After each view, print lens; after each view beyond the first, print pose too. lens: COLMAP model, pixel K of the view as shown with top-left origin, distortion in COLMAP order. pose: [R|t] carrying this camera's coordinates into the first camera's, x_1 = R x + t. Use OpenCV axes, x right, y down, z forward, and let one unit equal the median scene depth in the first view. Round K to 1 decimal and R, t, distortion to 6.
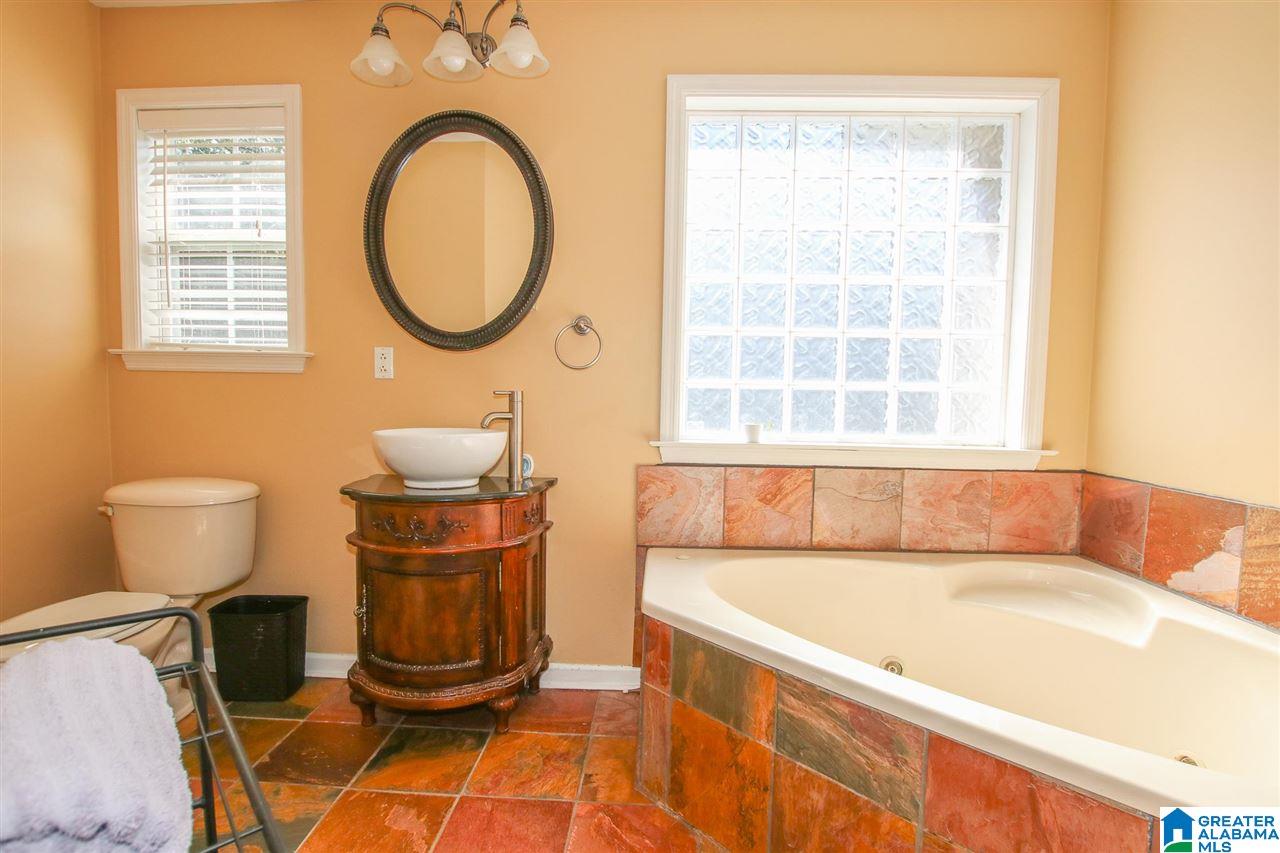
lens RADIAL K [[594.9, 0, 636.5], [0, 594.9, 429.5], [0, 0, 1]] dist [-0.035994, 0.006673]
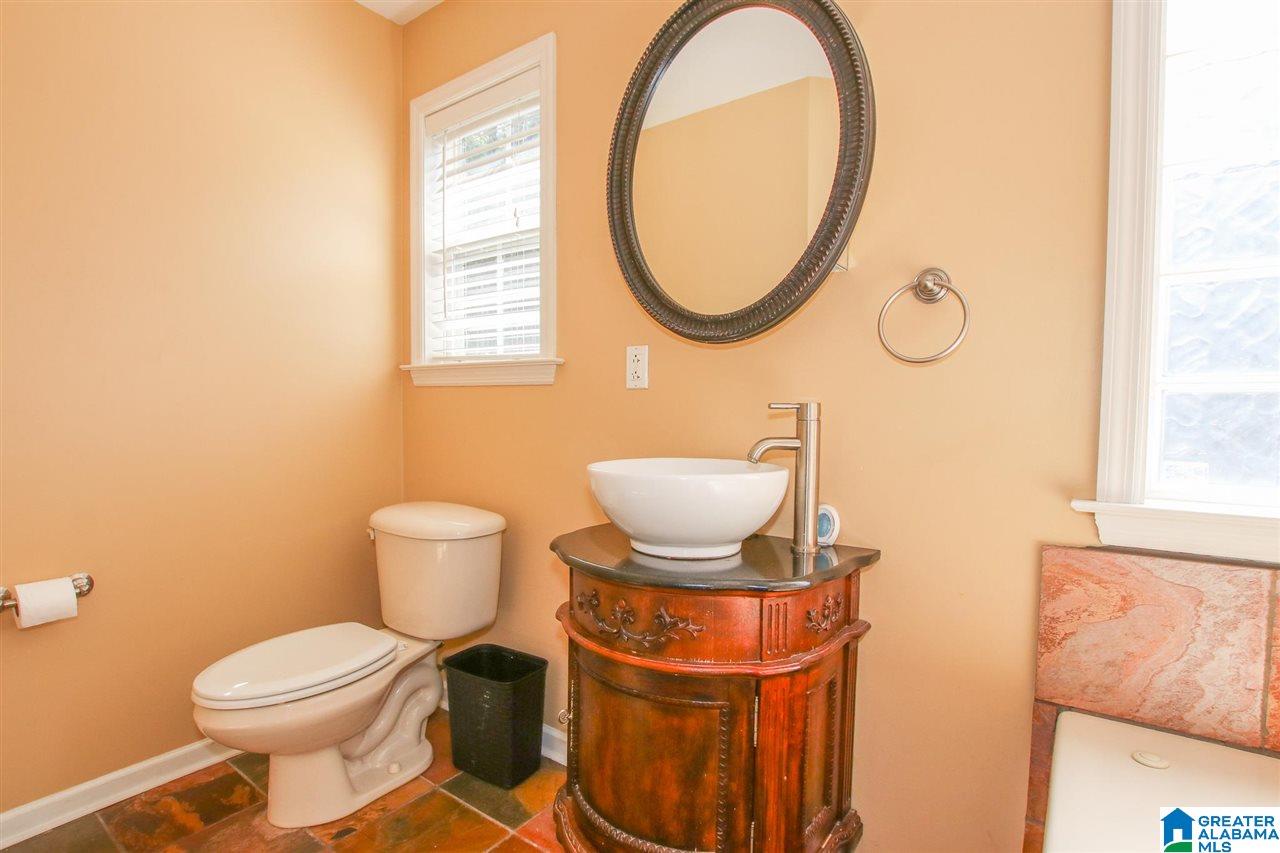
lens RADIAL K [[594.9, 0, 646.9], [0, 594.9, 434.4], [0, 0, 1]] dist [-0.035994, 0.006673]
pose [[0.826796, 0.017241, -0.562237, 0.002366], [-0.022804, 0.999736, -0.002877, -0.027190], [0.562039, 0.015200, 0.826971, 0.401997]]
